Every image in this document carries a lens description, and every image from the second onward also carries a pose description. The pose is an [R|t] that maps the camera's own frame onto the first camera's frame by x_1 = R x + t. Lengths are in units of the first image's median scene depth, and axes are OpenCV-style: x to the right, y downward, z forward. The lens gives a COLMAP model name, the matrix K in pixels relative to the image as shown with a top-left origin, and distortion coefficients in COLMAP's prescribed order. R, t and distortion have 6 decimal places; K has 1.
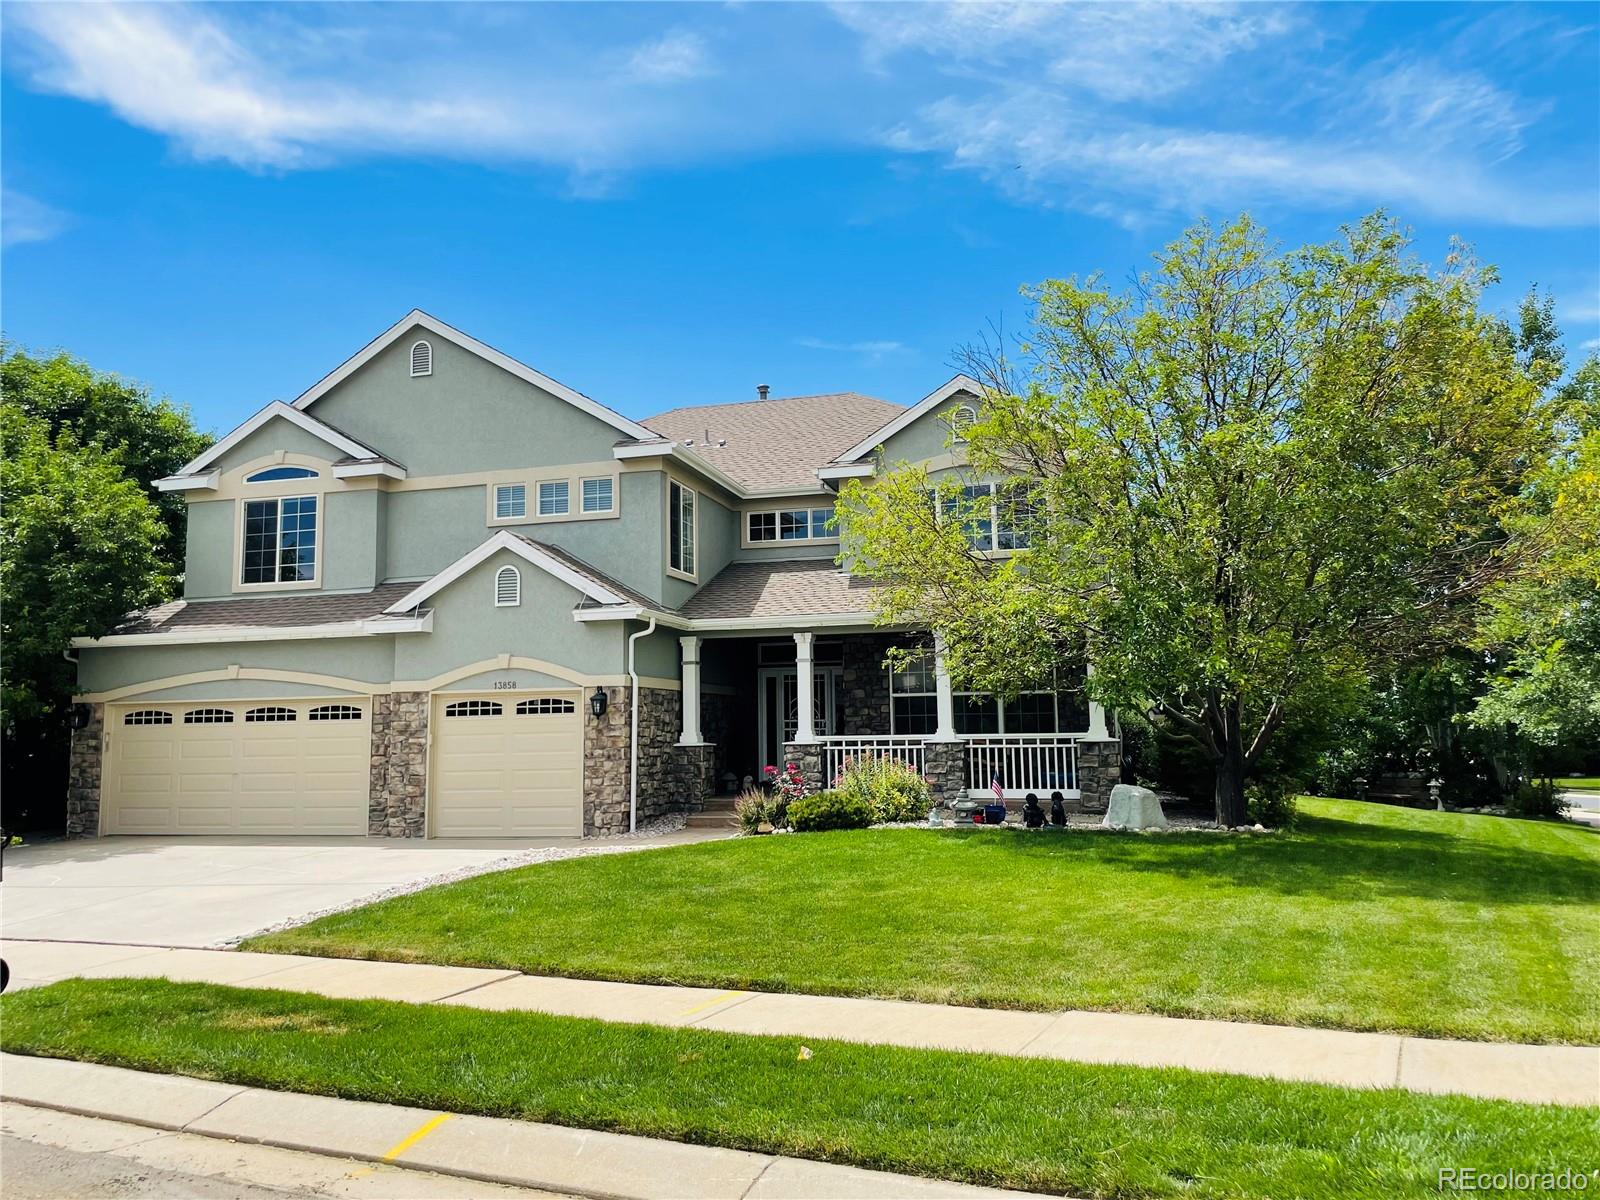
lens RADIAL K [[1251.9, 0, 806.1], [0, 1251.9, 595.6], [0, 0, 1]] dist [0.029522, -0.035095]
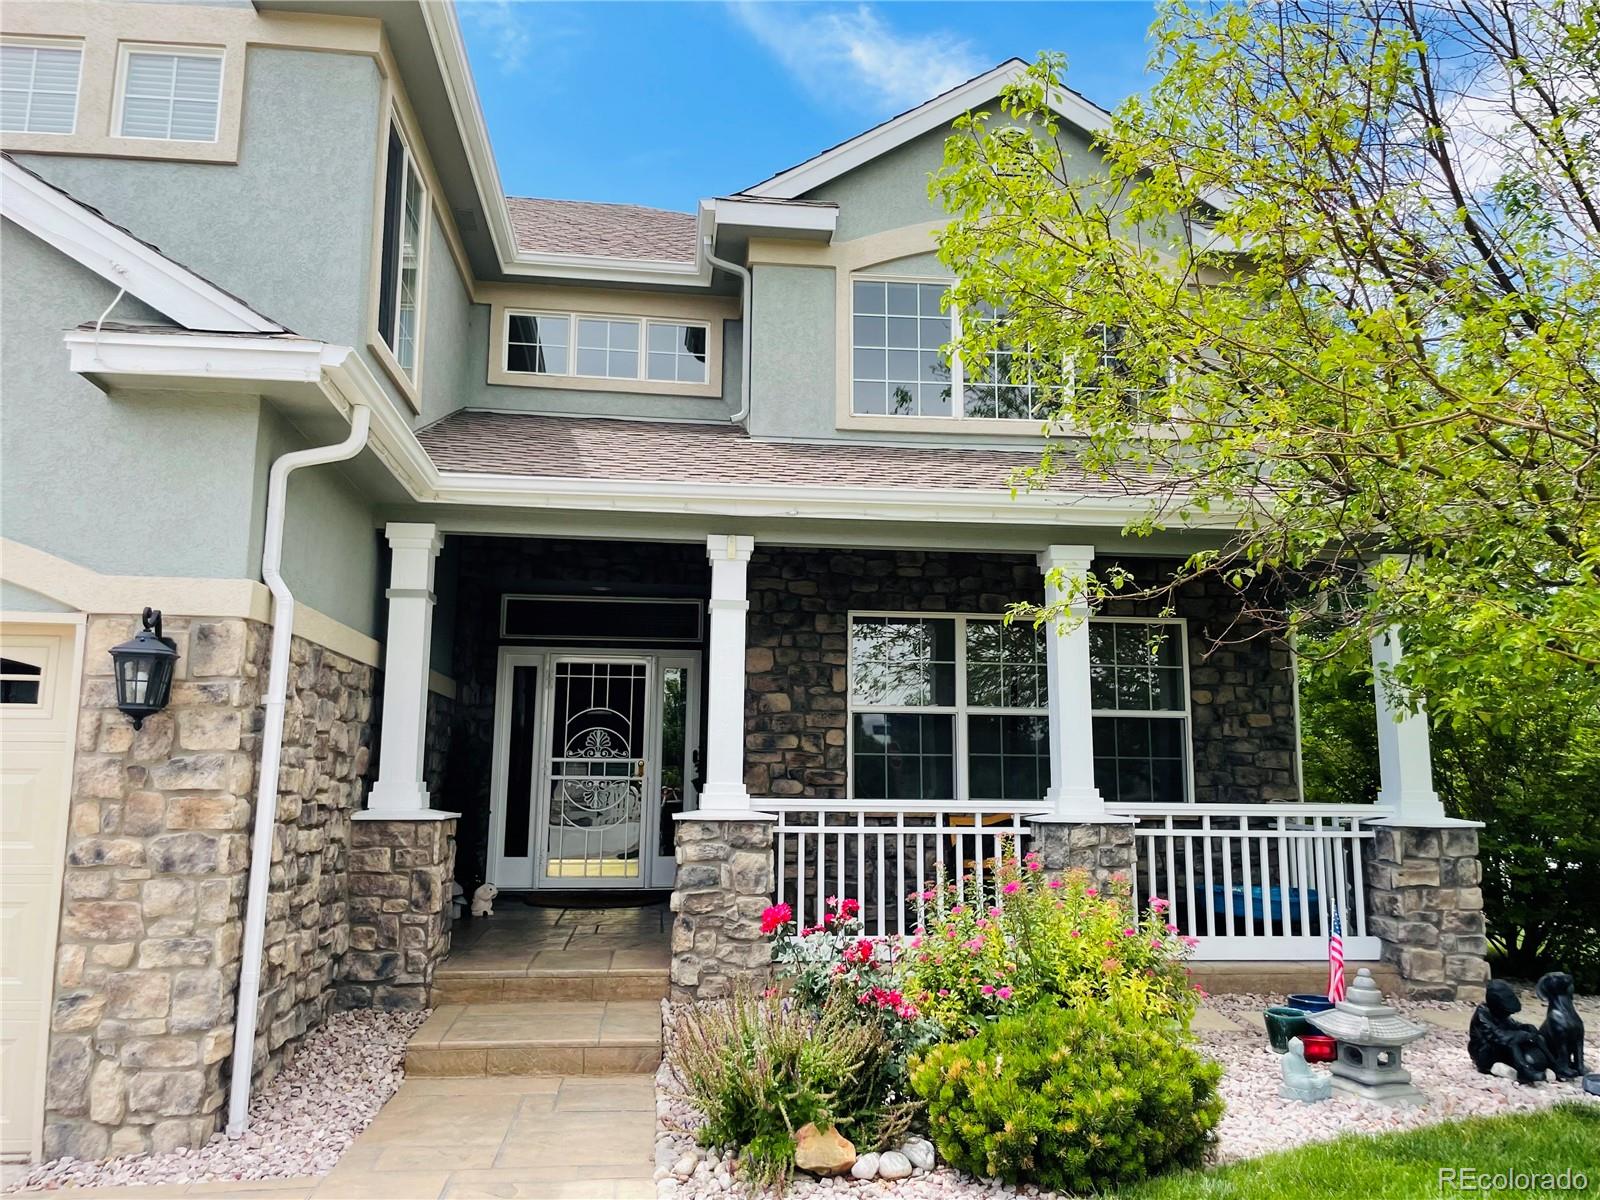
lens RADIAL K [[1251.9, 0, 810.8], [0, 1251.9, 594.7], [0, 0, 1]] dist [0.029522, -0.035095]
pose [[0.932877, 0.075966, 0.352093, -0.121140], [-0.061160, 0.996720, -0.053002, 0.071208], [-0.354965, 0.027910, 0.934463, 0.652765]]
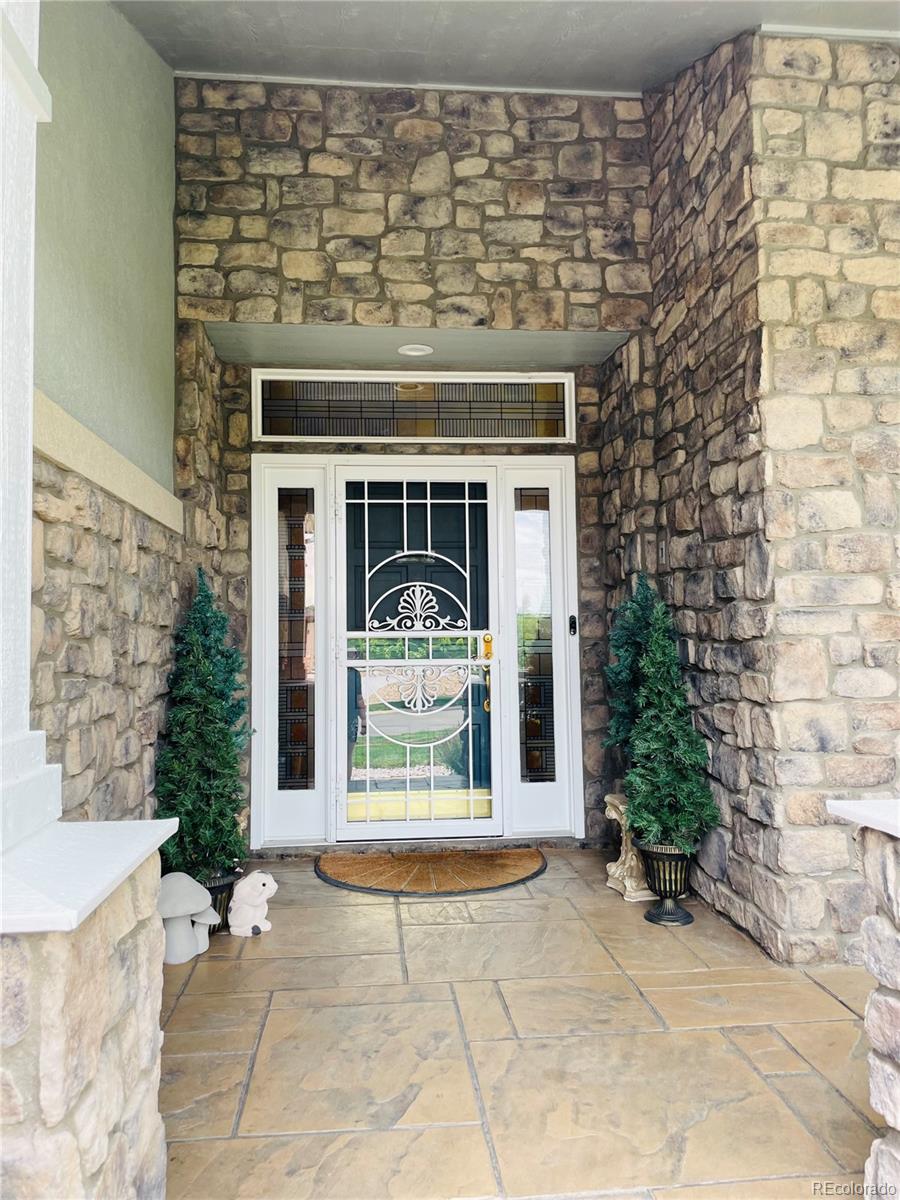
lens RADIAL K [[938.9, 0, 443.5], [0, 938.9, 611.4], [0, 0, 1]] dist [0.029522, -0.035095]
pose [[0.945736, 0.013384, 0.324661, -0.083542], [-0.035779, 0.997365, 0.063109, 0.099471], [-0.322961, -0.071301, 0.943723, 0.981339]]
